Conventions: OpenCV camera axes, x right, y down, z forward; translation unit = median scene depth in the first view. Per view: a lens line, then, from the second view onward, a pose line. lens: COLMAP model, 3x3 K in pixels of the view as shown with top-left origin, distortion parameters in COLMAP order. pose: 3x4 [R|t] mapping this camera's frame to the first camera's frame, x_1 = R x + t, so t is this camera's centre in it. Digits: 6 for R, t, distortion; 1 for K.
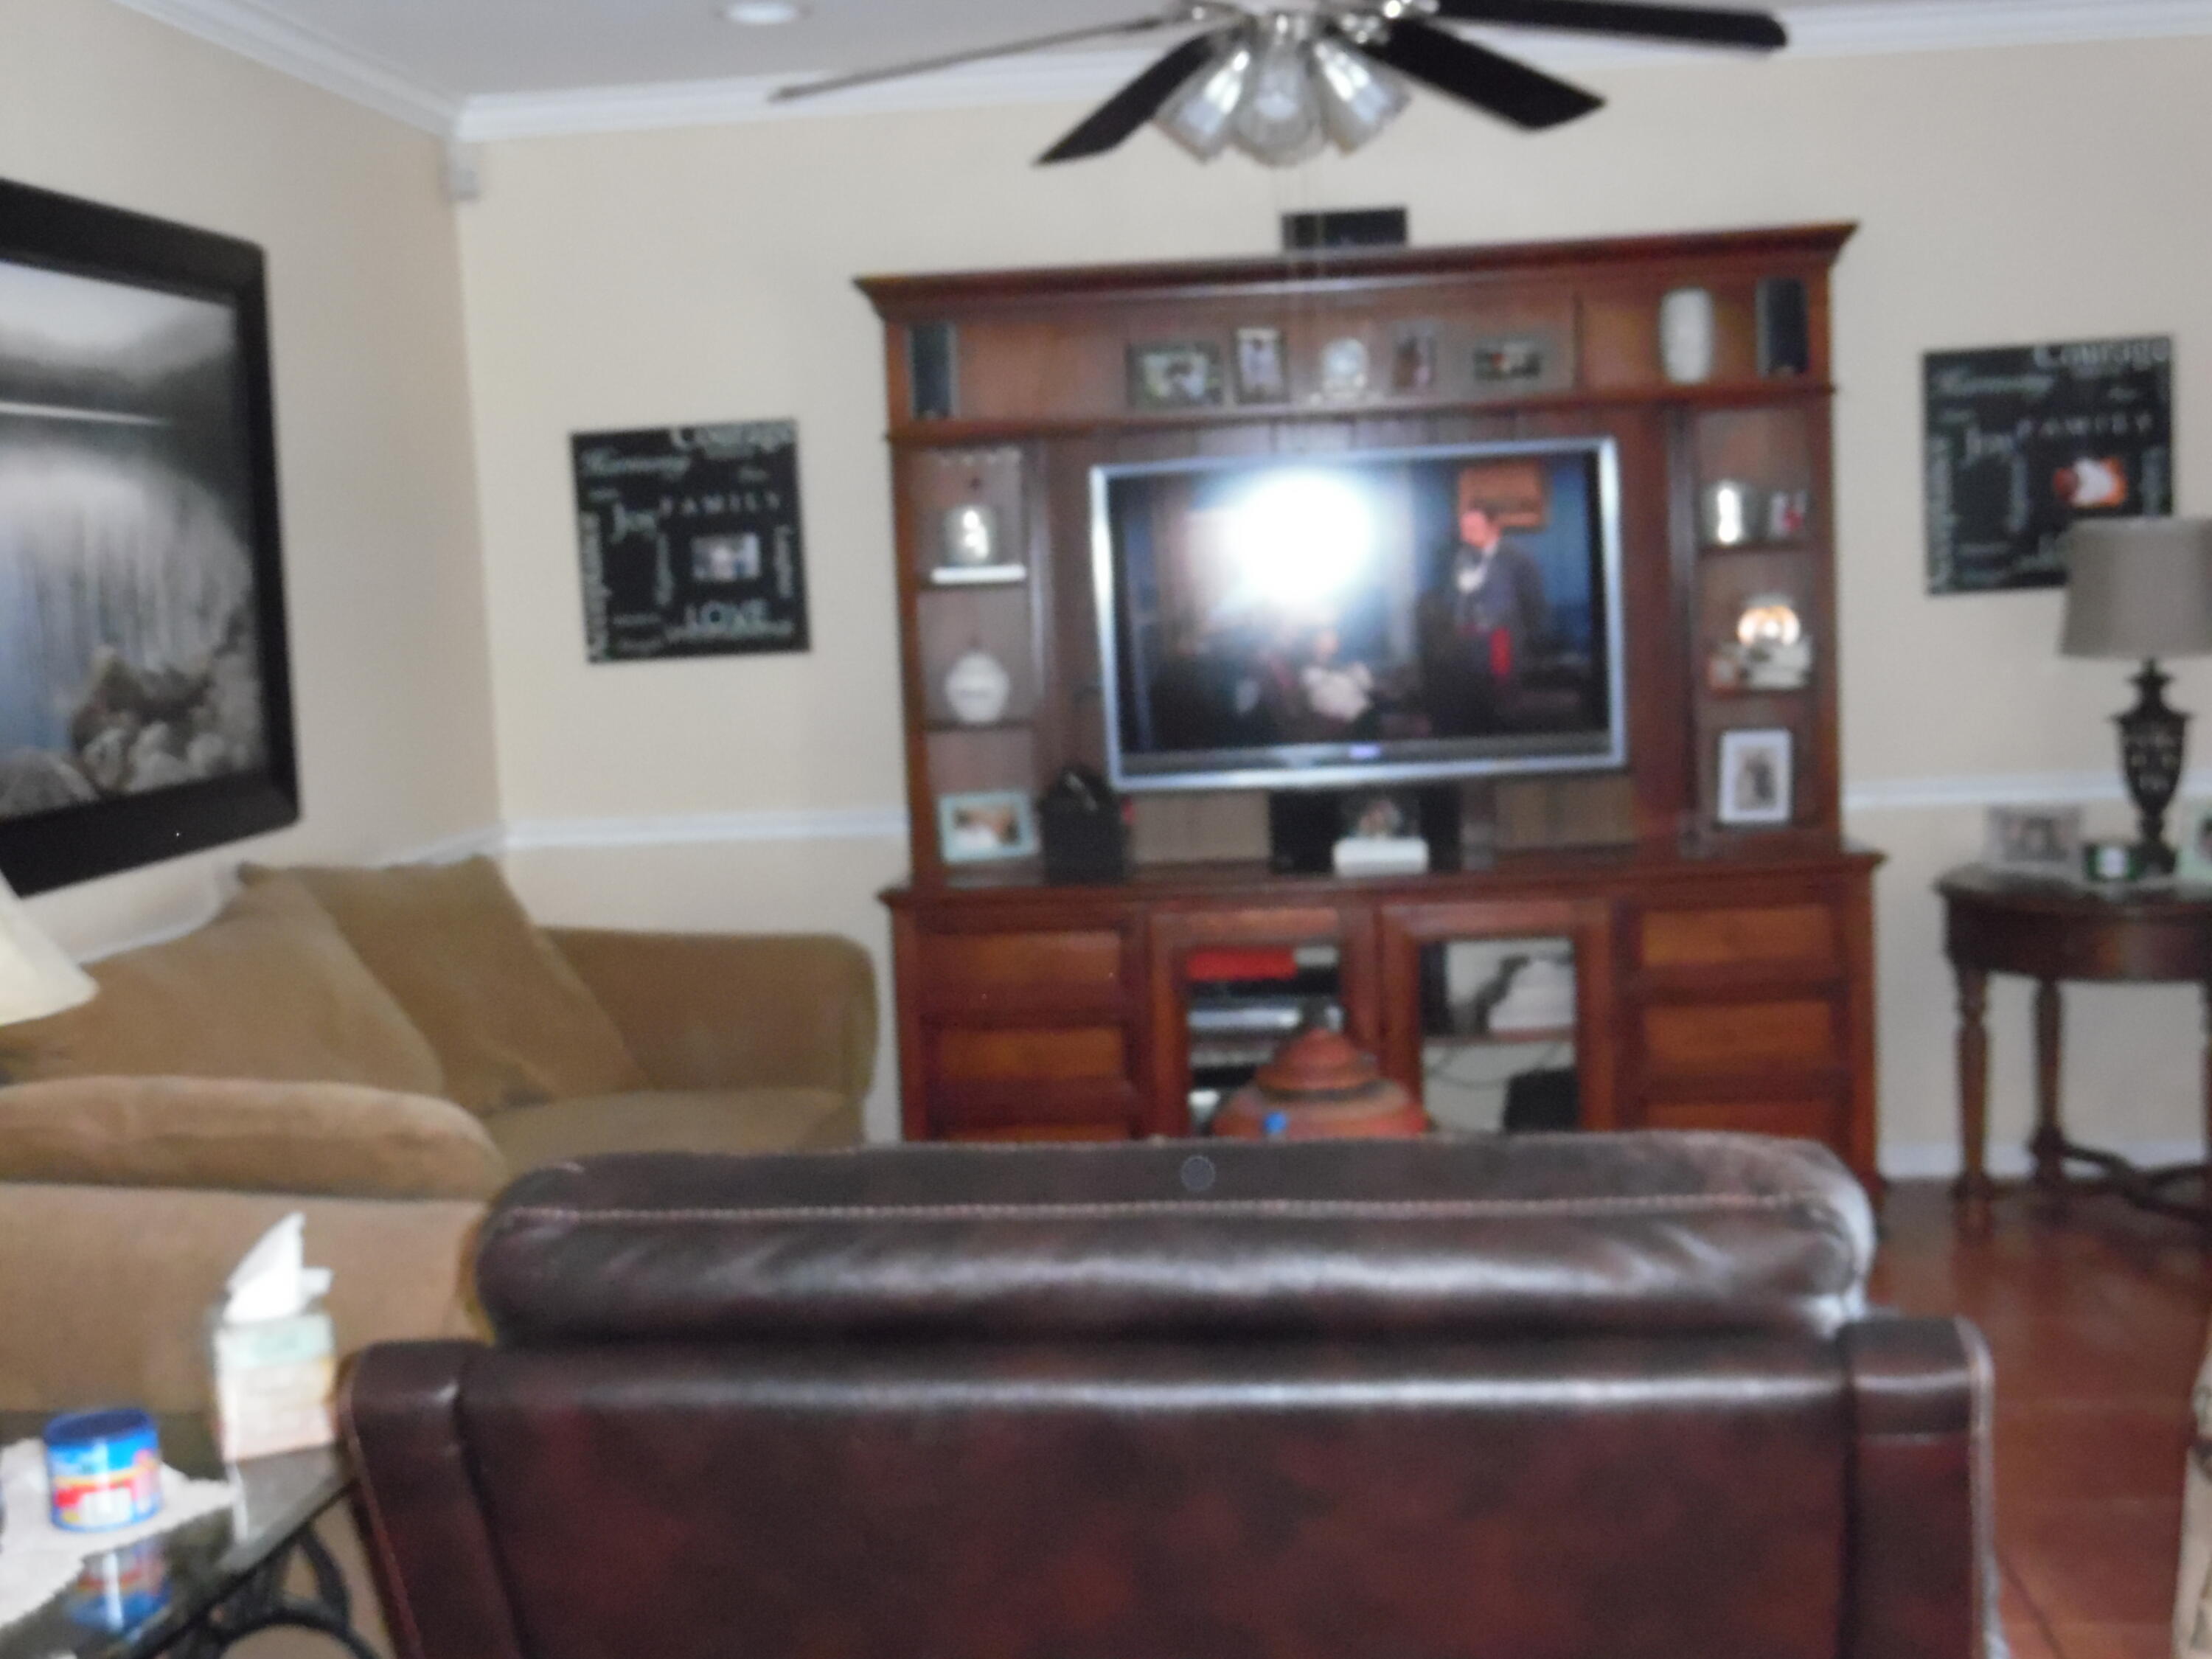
lens RADIAL K [[2702.6, 0, 1106.0], [0, 2702.6, 829.5], [0, 0, 1]] dist [-0.004264, -0.066358]
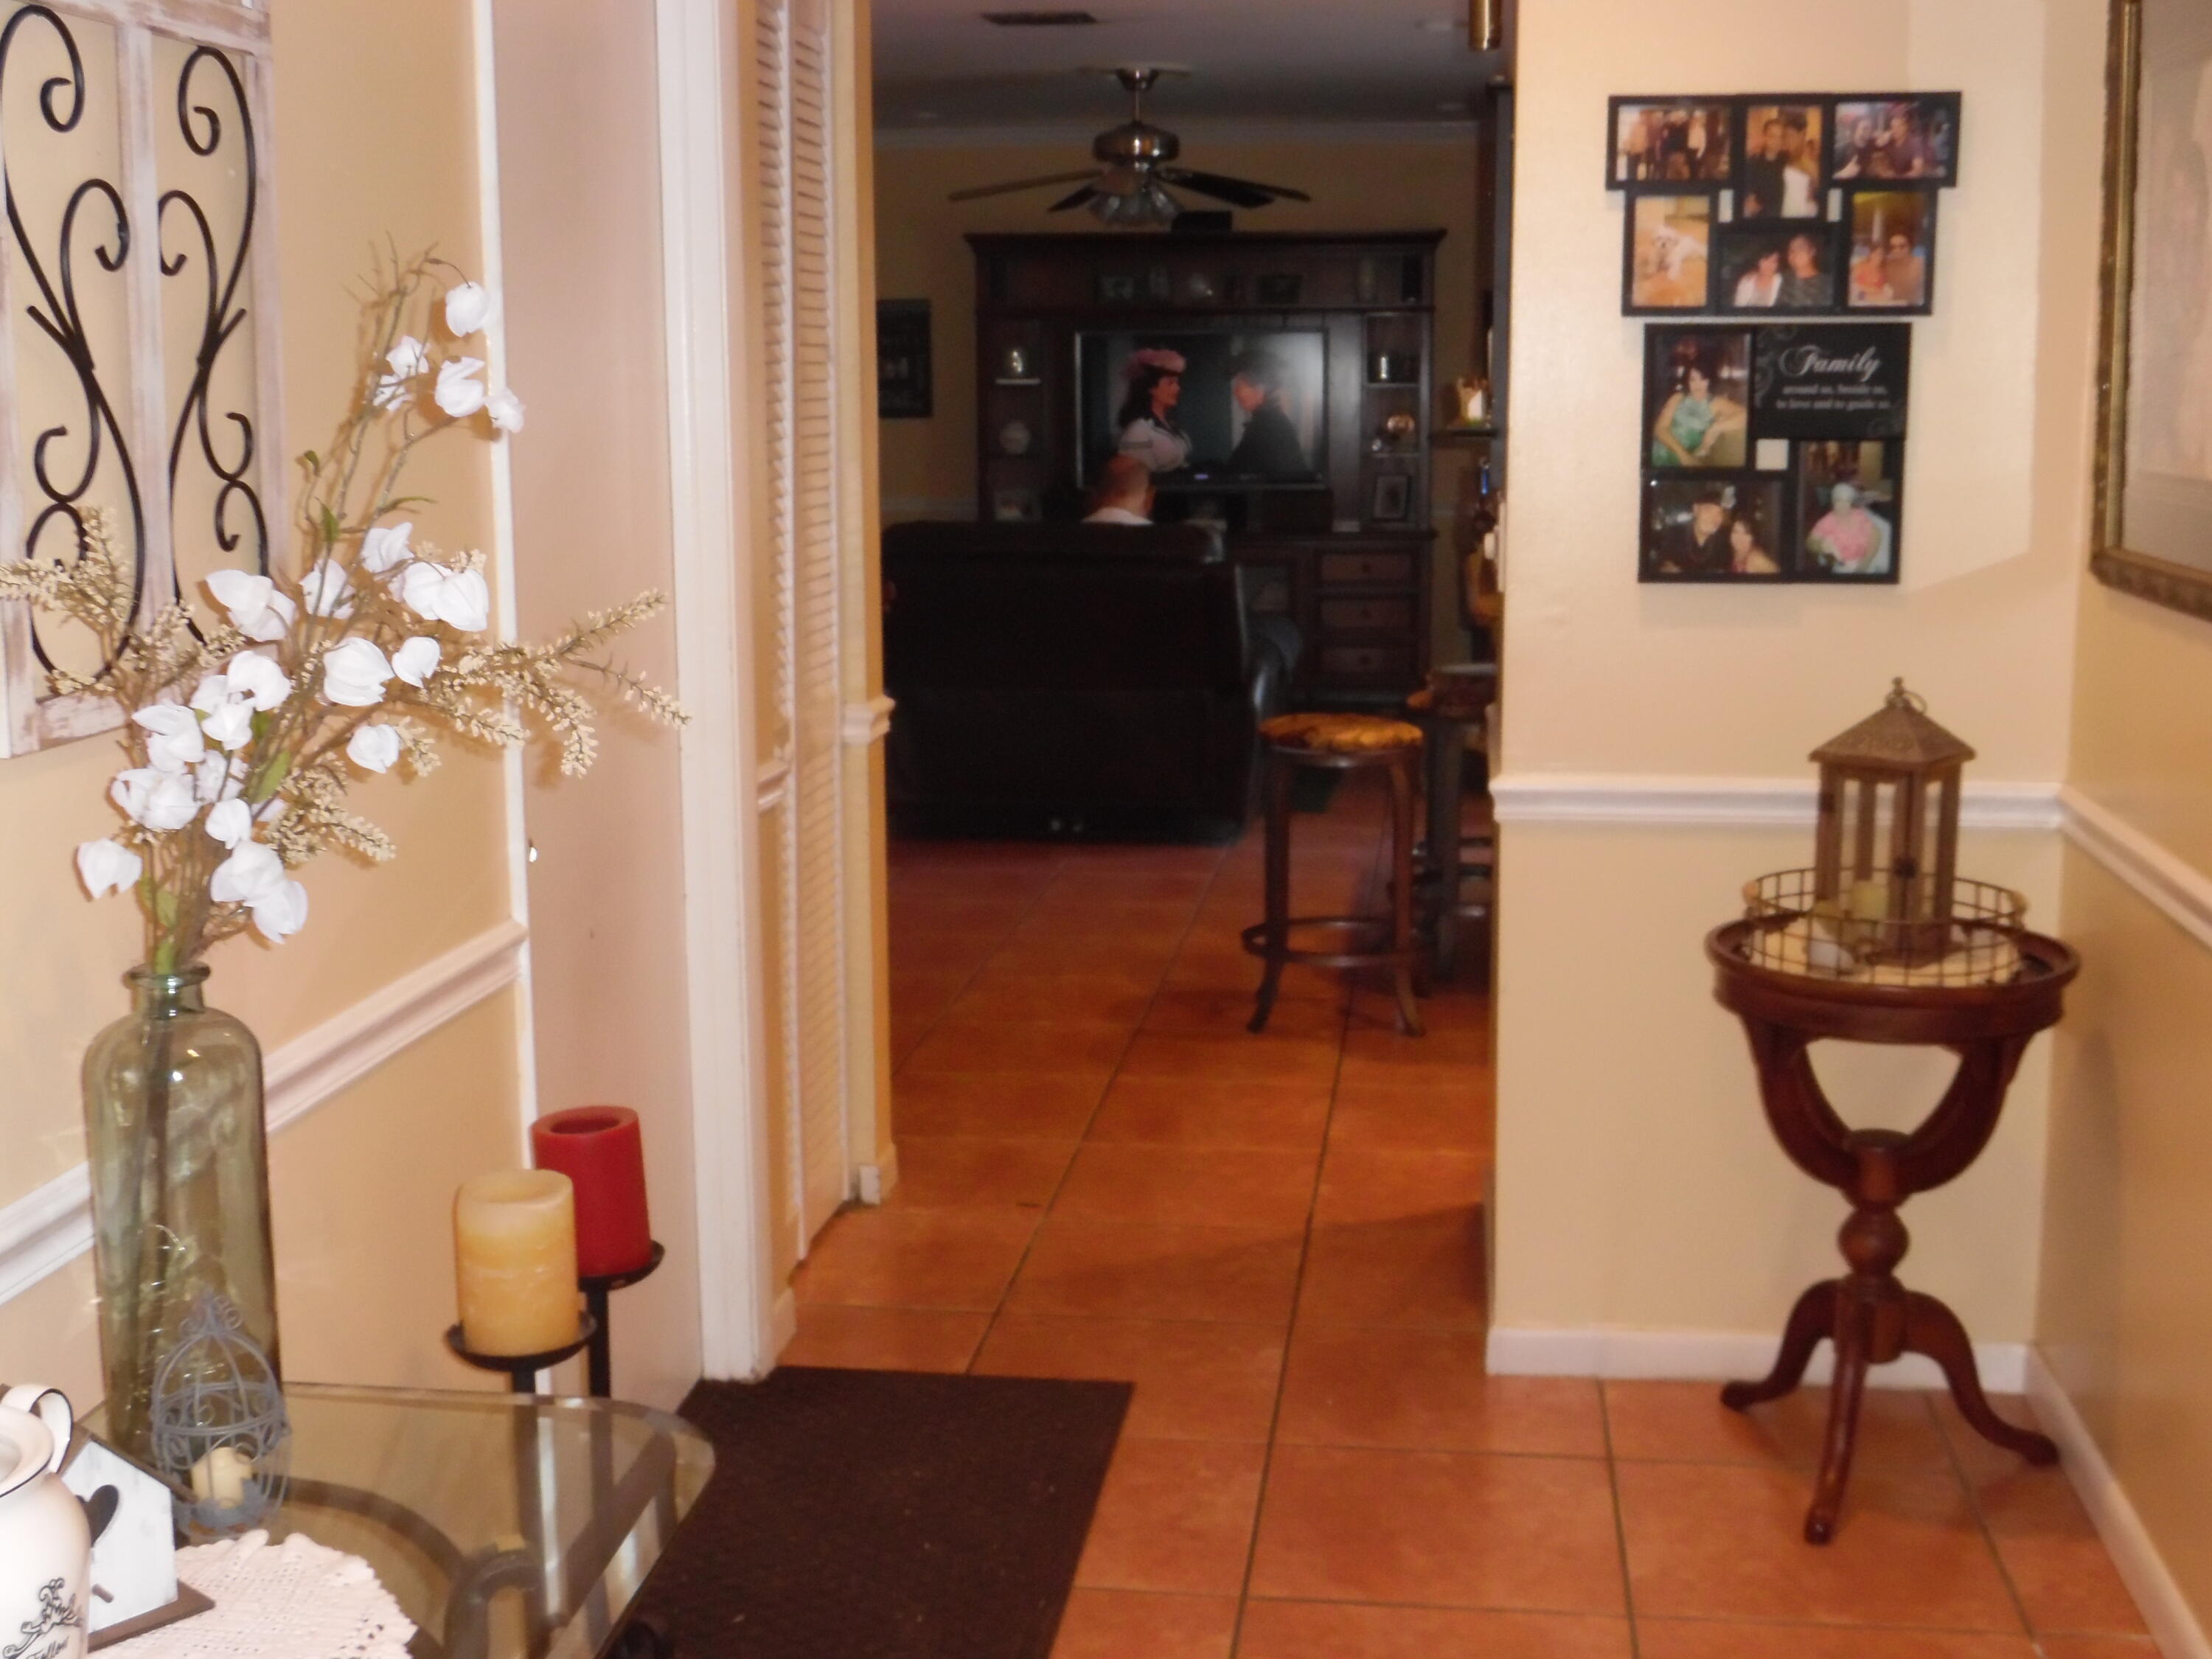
lens RADIAL K [[2675.4, 0, 1076.4], [0, 2675.4, 866.6], [0, 0, 1]] dist [-0.021641, 0.003794]
pose [[0.998777, 0.046010, -0.018075, 0.049205], [-0.044422, 0.995795, 0.080119, 0.104322], [0.021685, -0.079219, 0.996621, -1.017588]]
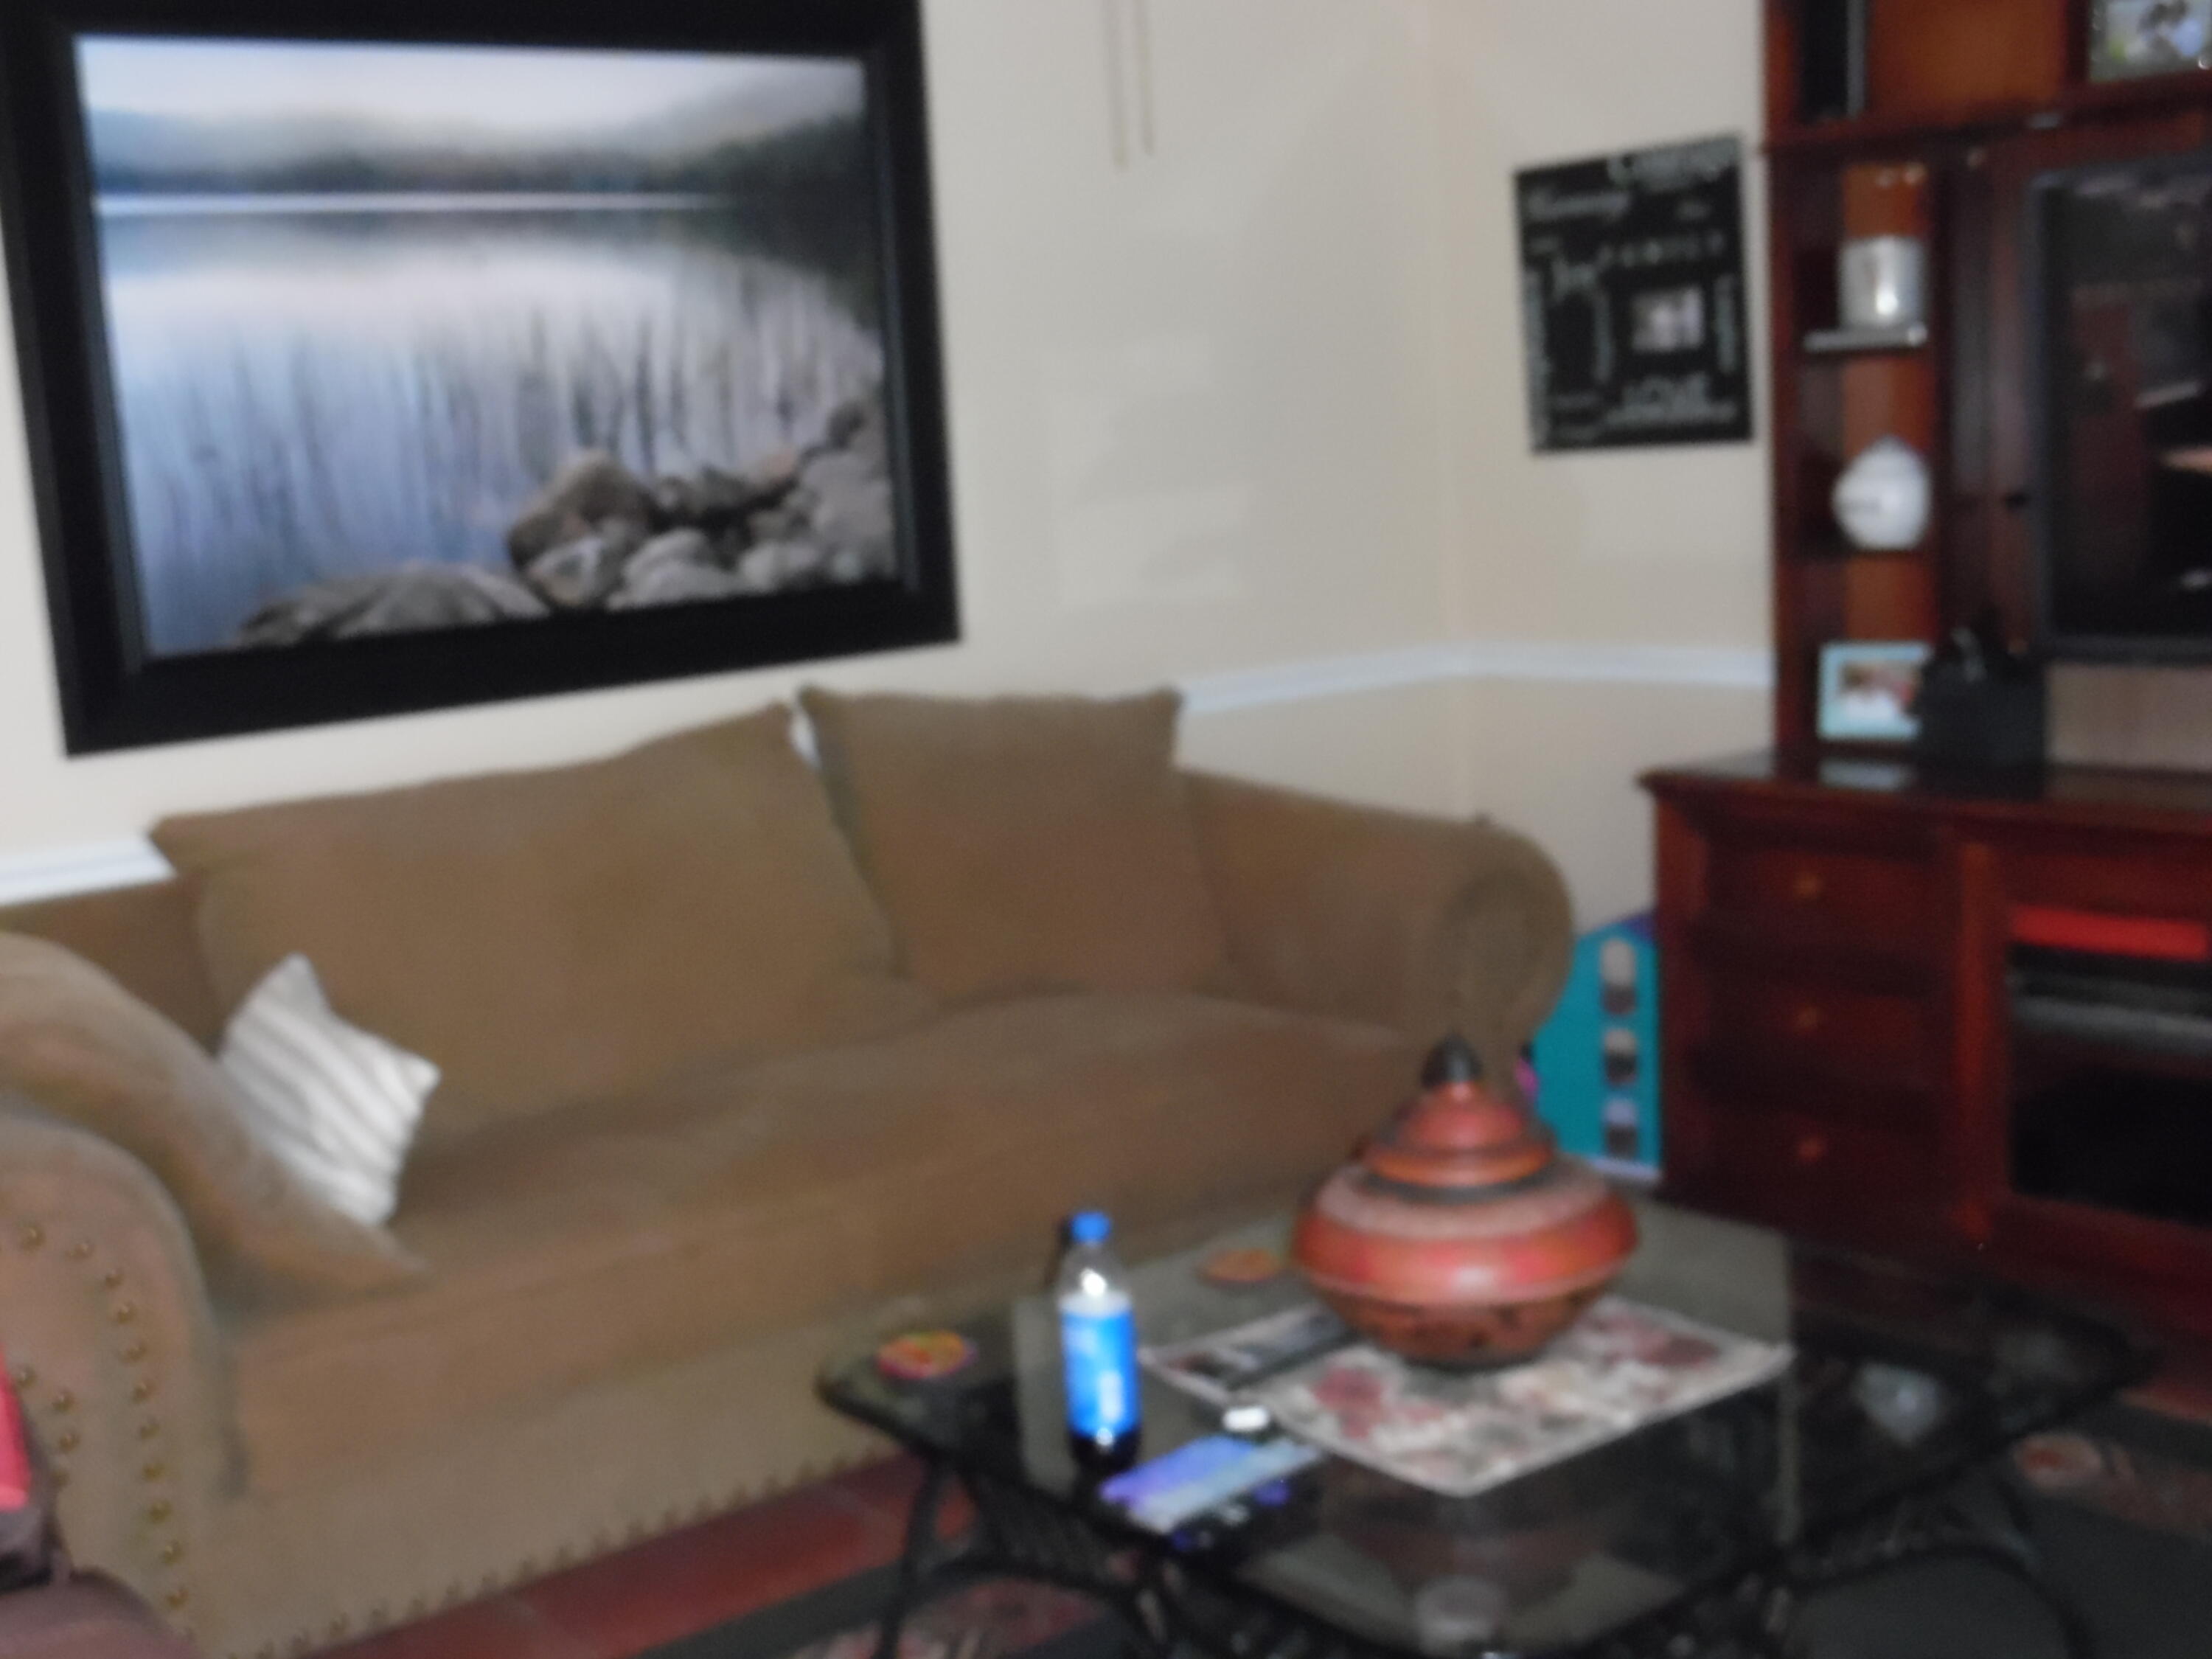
lens RADIAL K [[2702.6, 0, 1106.0], [0, 2702.6, 829.5], [0, 0, 1]] dist [-0.004264, -0.066358]
pose [[0.697830, 0.108426, -0.708009, 0.321636], [-0.040275, 0.992852, 0.112351, -0.036734], [0.715130, -0.049887, 0.697209, 0.343520]]
